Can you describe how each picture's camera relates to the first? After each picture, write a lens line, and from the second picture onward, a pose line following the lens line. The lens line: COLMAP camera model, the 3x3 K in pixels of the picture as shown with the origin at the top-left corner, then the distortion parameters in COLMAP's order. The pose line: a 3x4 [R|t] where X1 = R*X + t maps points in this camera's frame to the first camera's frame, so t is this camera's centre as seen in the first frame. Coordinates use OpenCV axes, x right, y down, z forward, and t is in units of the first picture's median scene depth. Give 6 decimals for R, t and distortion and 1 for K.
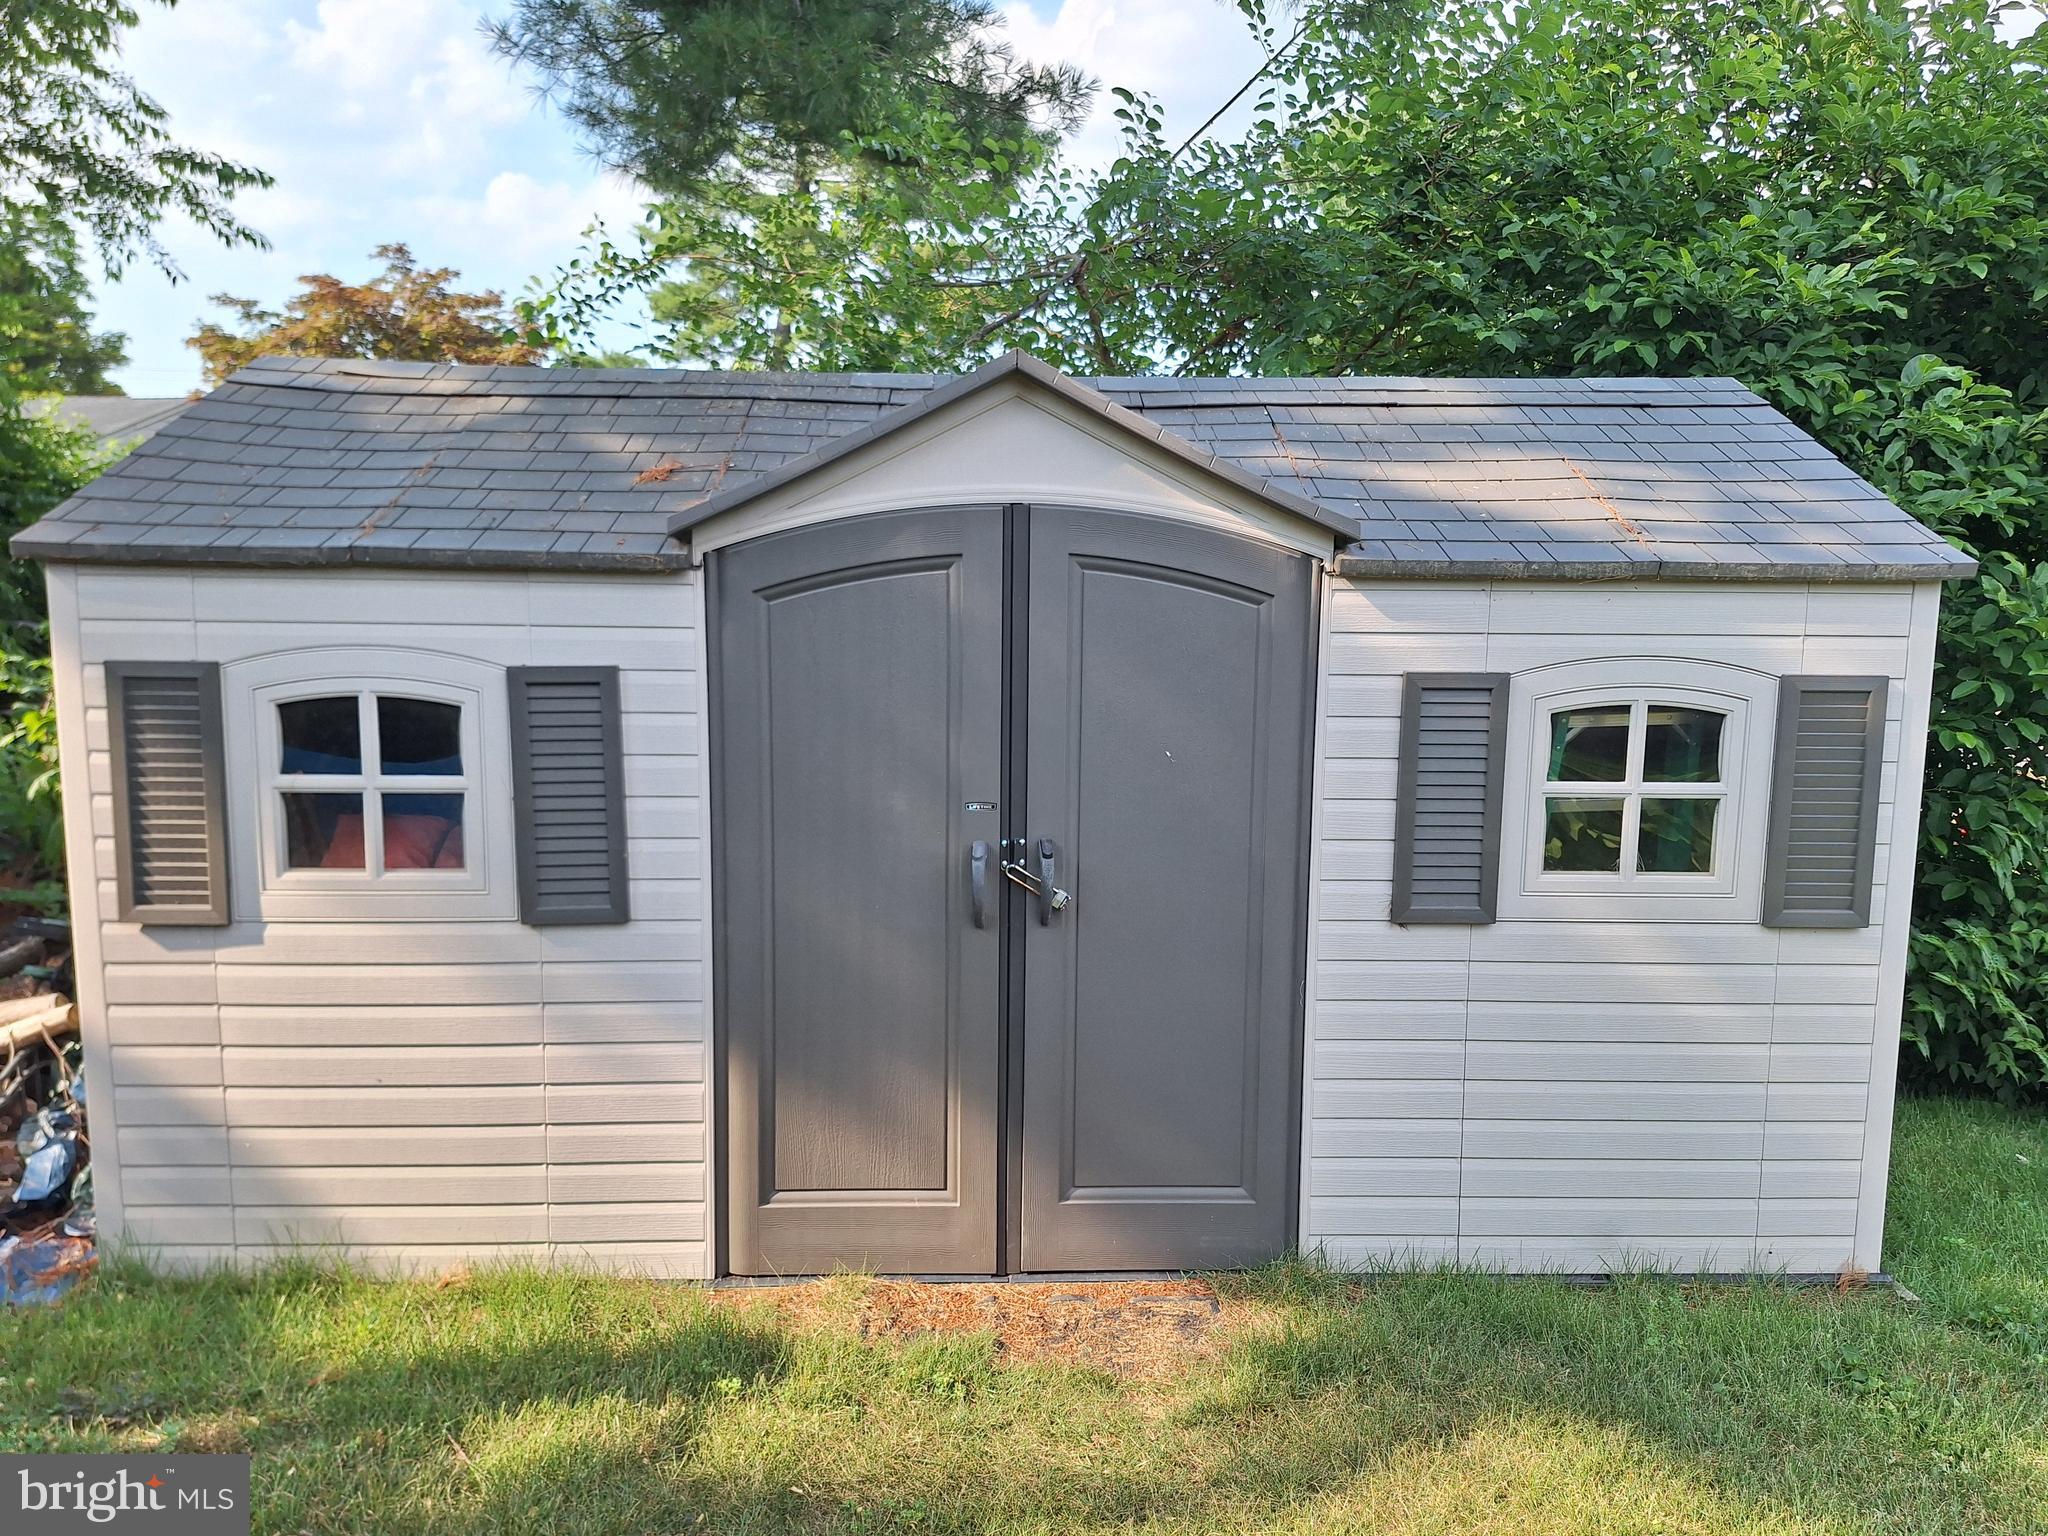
lens RADIAL K [[1409.5, 0, 1023.4], [0, 1409.5, 765.7], [0, 0, 1]] dist [0.070104, -0.071720]
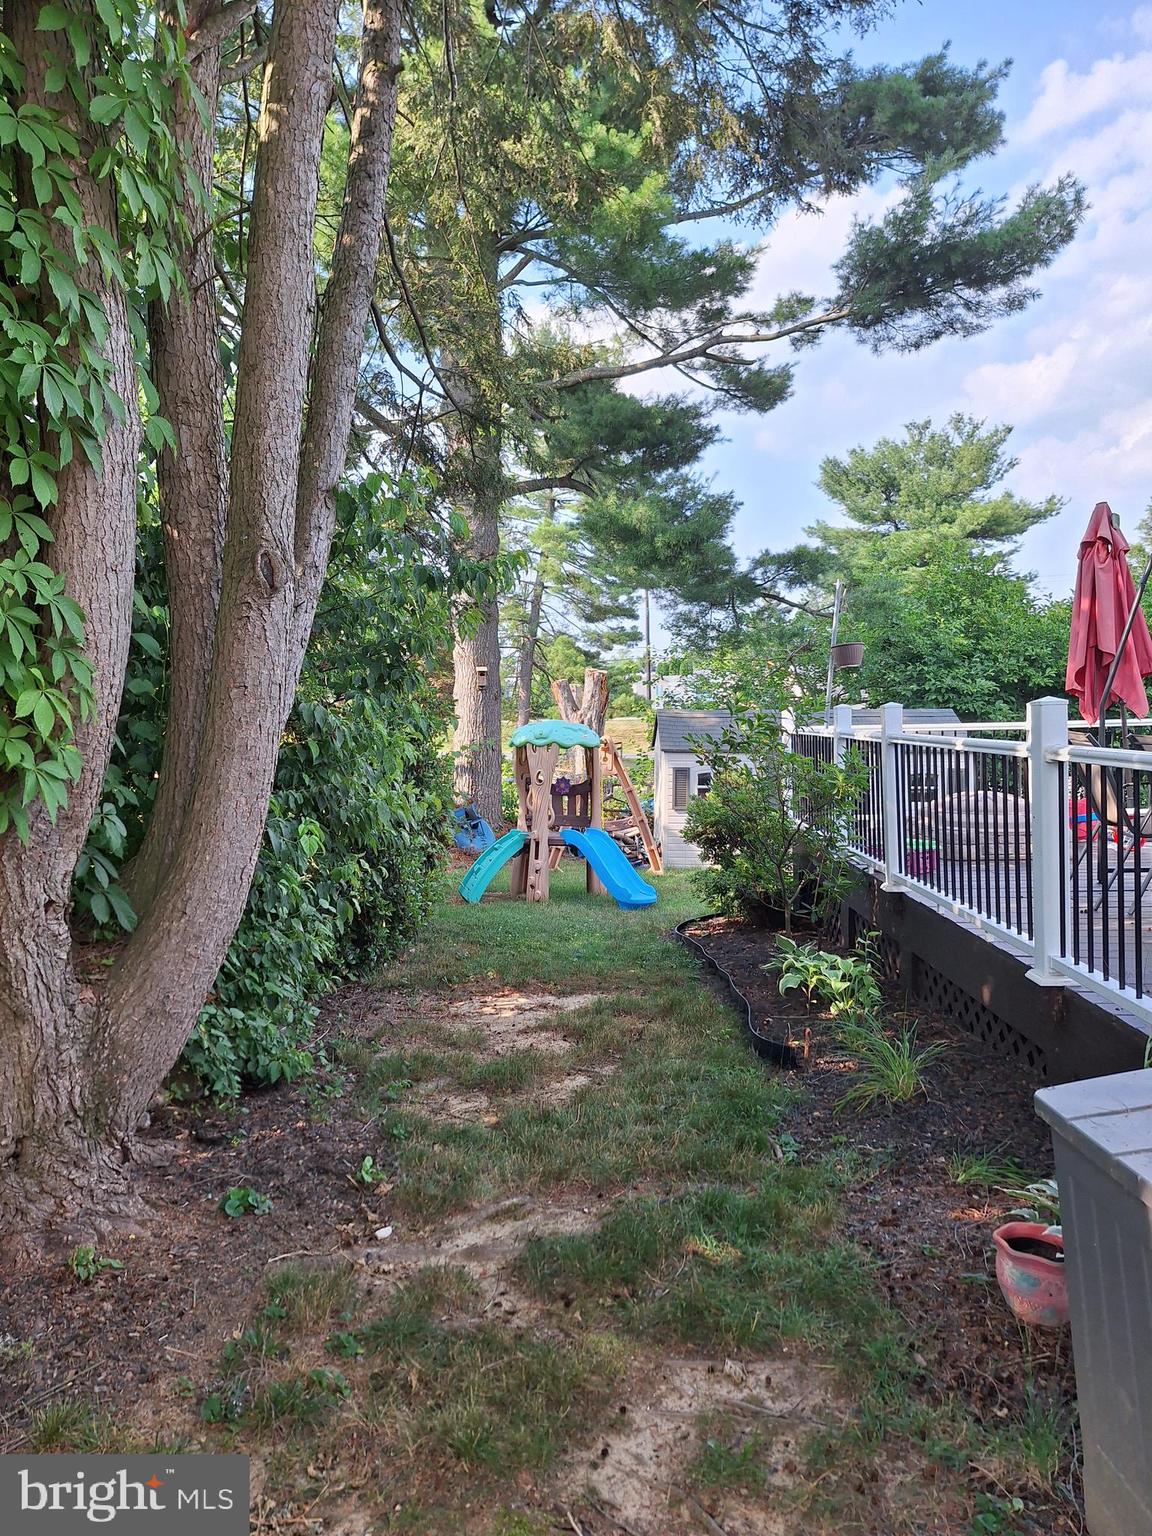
lens RADIAL K [[1057.1, 0, 570.1], [0, 1057.1, 770.5], [0, 0, 1]] dist [0.070104, -0.071720]
pose [[0.998905, -0.010188, -0.045665, -0.802487], [0.006949, 0.997485, -0.070532, 0.229724], [0.046269, 0.070138, 0.996464, -3.329552]]
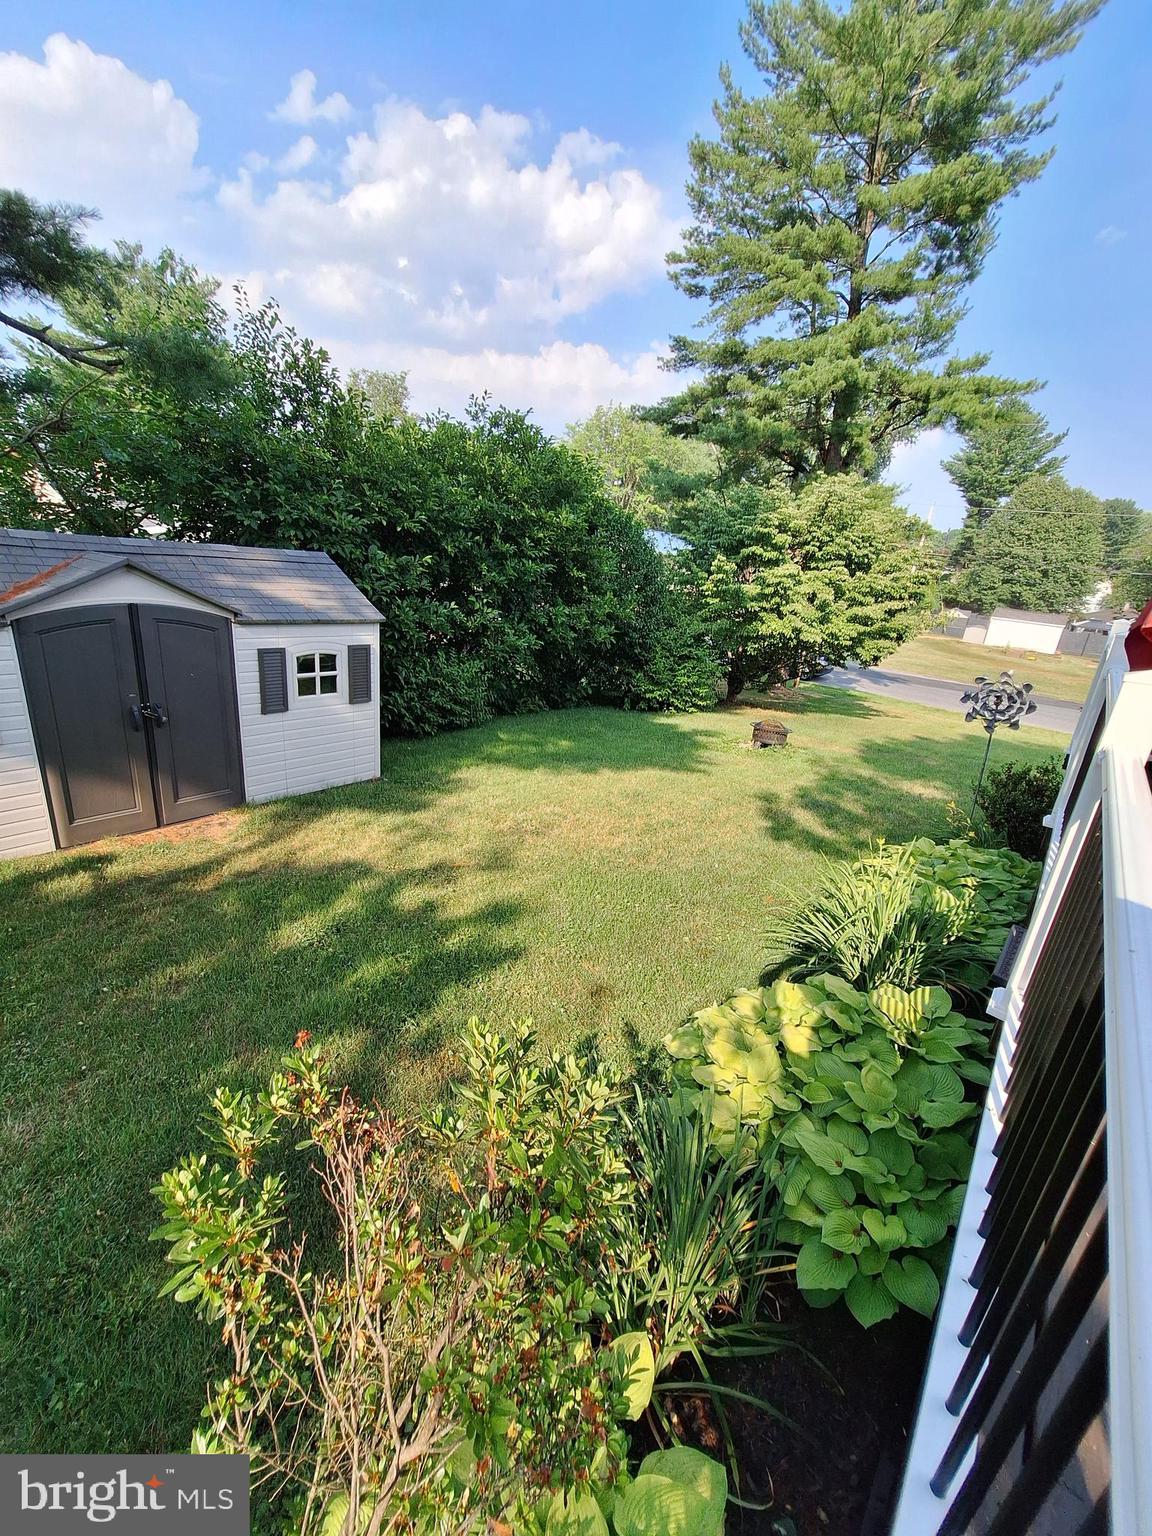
lens RADIAL K [[612.0, 0, 573.6], [0, 612.0, 766.7], [0, 0, 1]] dist [0.004336, 0.000473]
pose [[0.662419, -0.187367, 0.725324, -0.411468], [0.003261, 0.968929, 0.247318, -0.159189], [-0.749126, -0.161463, 0.642448, -0.725308]]
